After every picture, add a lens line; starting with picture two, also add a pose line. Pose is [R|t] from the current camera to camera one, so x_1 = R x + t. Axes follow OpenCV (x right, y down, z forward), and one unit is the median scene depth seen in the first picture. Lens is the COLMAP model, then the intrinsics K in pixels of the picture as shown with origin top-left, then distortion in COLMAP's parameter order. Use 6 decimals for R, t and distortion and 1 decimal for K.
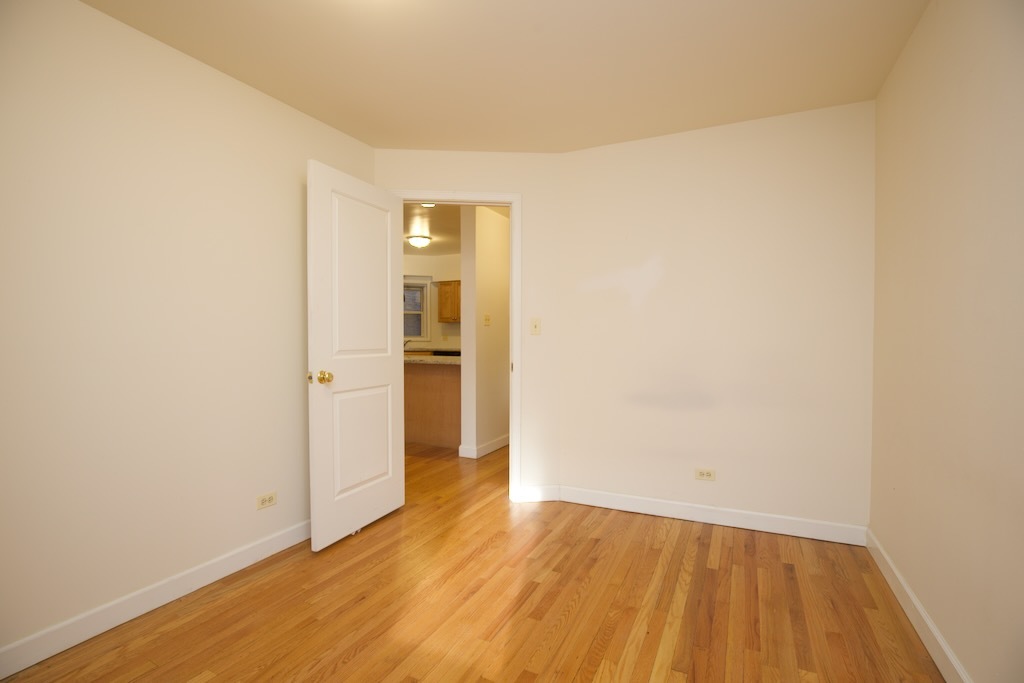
lens RADIAL K [[469.4, 0, 510.7], [0, 469.4, 335.3], [0, 0, 1]] dist [-0.021861, 0.000602]
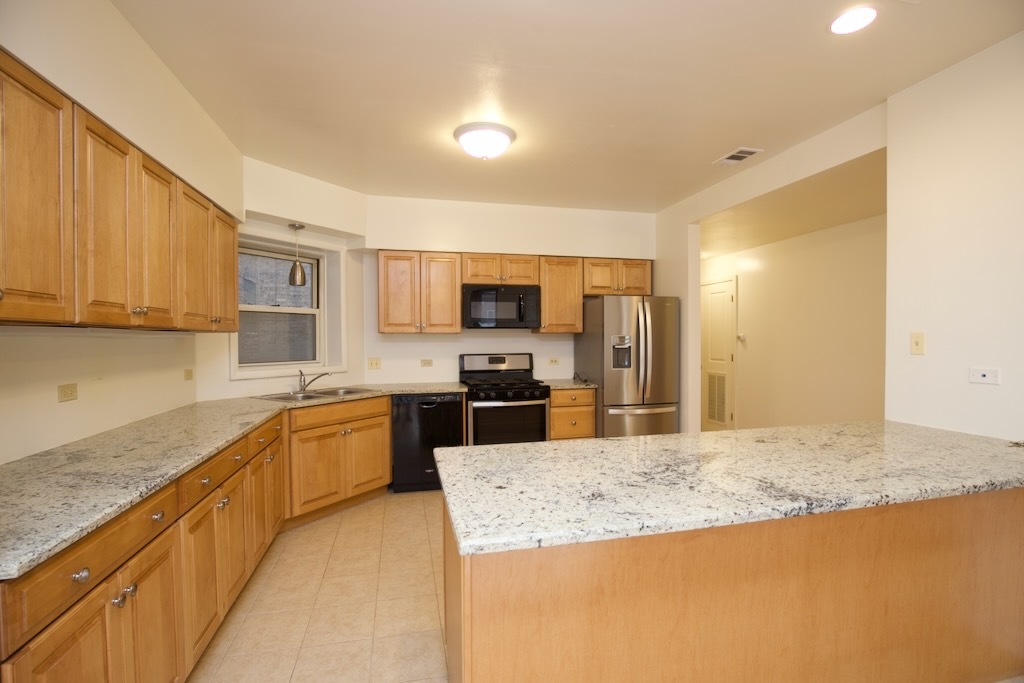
lens RADIAL K [[469.4, 0, 510.5], [0, 469.4, 346.4], [0, 0, 1]] dist [-0.021861, 0.000602]
pose [[0.773877, -0.022864, 0.632923, -0.361441], [0.009140, 0.999647, 0.024936, -0.024894], [-0.633270, -0.013512, 0.773813, 0.543801]]
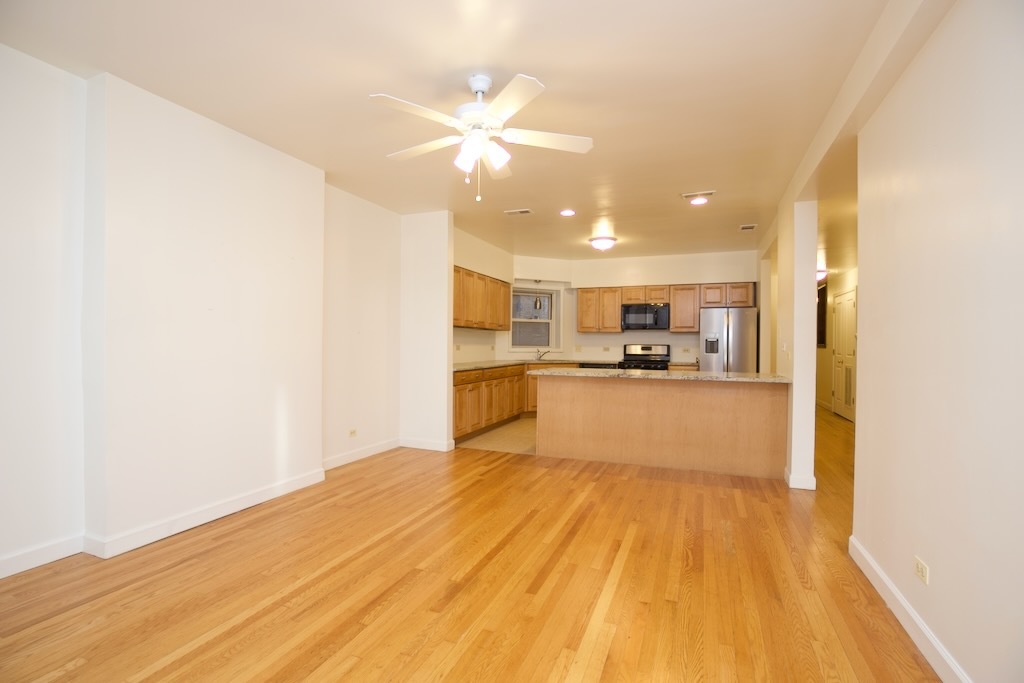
lens RADIAL K [[469.4, 0, 506.7], [0, 469.4, 343.3], [0, 0, 1]] dist [-0.021861, 0.000602]
pose [[0.997987, 0.000437, 0.063422, -0.357016], [-0.000446, 1.000000, 0.000131, -0.005544], [-0.063422, -0.000159, 0.997987, 0.088351]]
